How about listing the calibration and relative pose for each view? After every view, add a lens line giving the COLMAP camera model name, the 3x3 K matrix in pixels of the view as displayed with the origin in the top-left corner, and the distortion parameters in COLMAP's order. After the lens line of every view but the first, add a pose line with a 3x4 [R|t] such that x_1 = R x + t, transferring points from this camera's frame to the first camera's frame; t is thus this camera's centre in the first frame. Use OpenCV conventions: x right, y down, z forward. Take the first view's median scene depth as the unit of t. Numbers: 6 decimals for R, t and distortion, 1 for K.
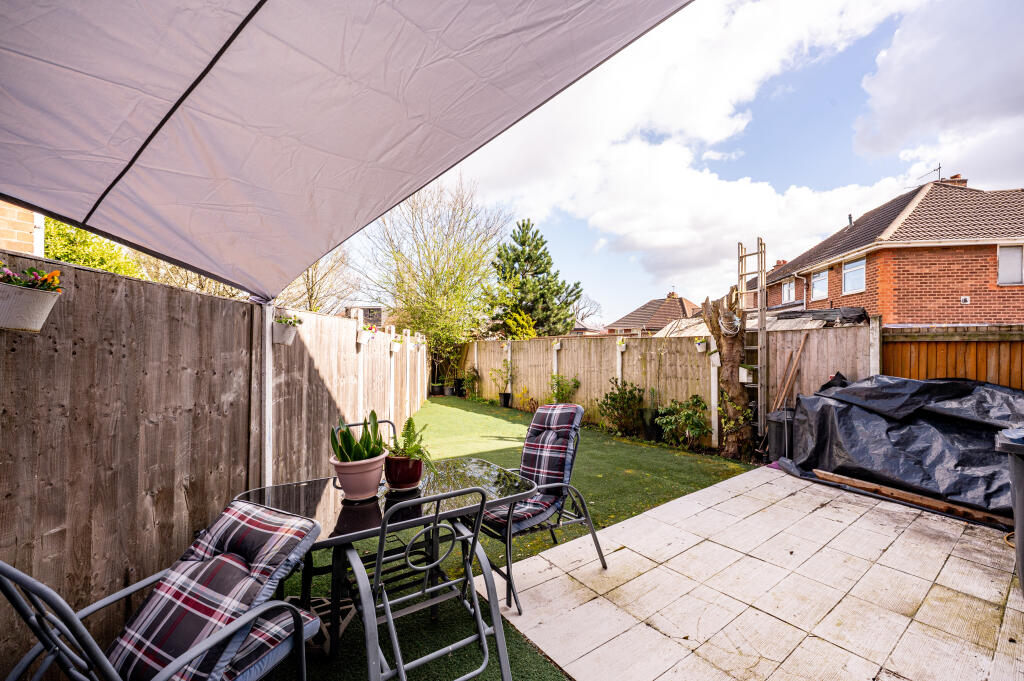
lens RADIAL K [[421.9, 0, 513.1], [0, 421.9, 343.7], [0, 0, 1]] dist [0.001159, -0.002302]
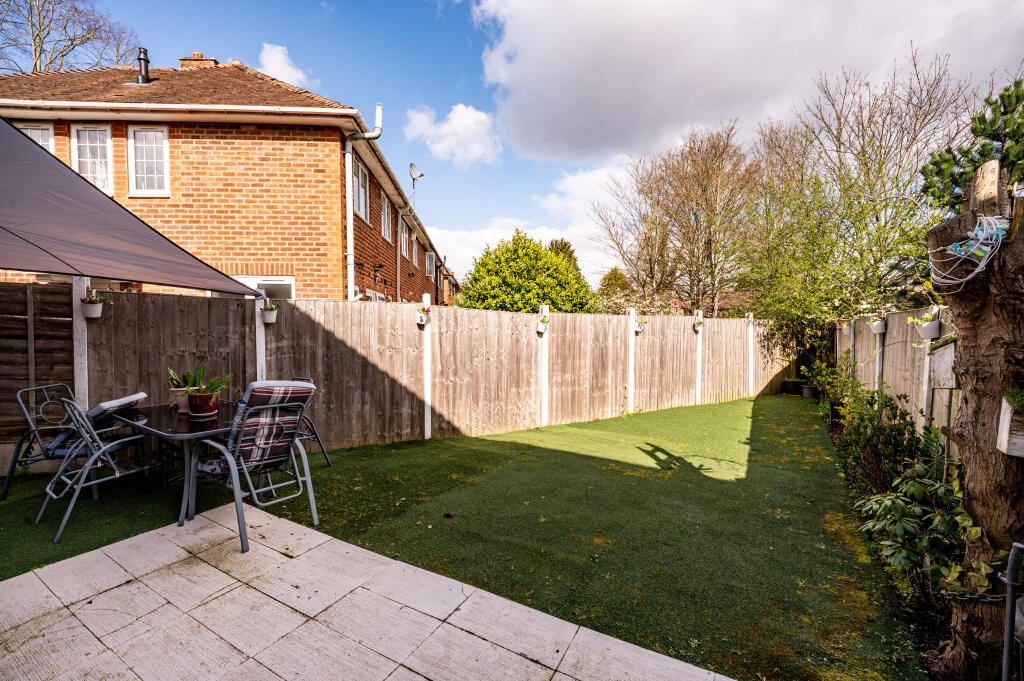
lens RADIAL K [[421.9, 0, 509.2], [0, 421.9, 337.6], [0, 0, 1]] dist [0.001159, -0.002302]
pose [[0.392341, 0.021939, -0.919558, 1.028033], [0.005033, 0.999649, 0.025997, 0.009234], [0.919806, -0.014827, 0.392093, 0.905317]]
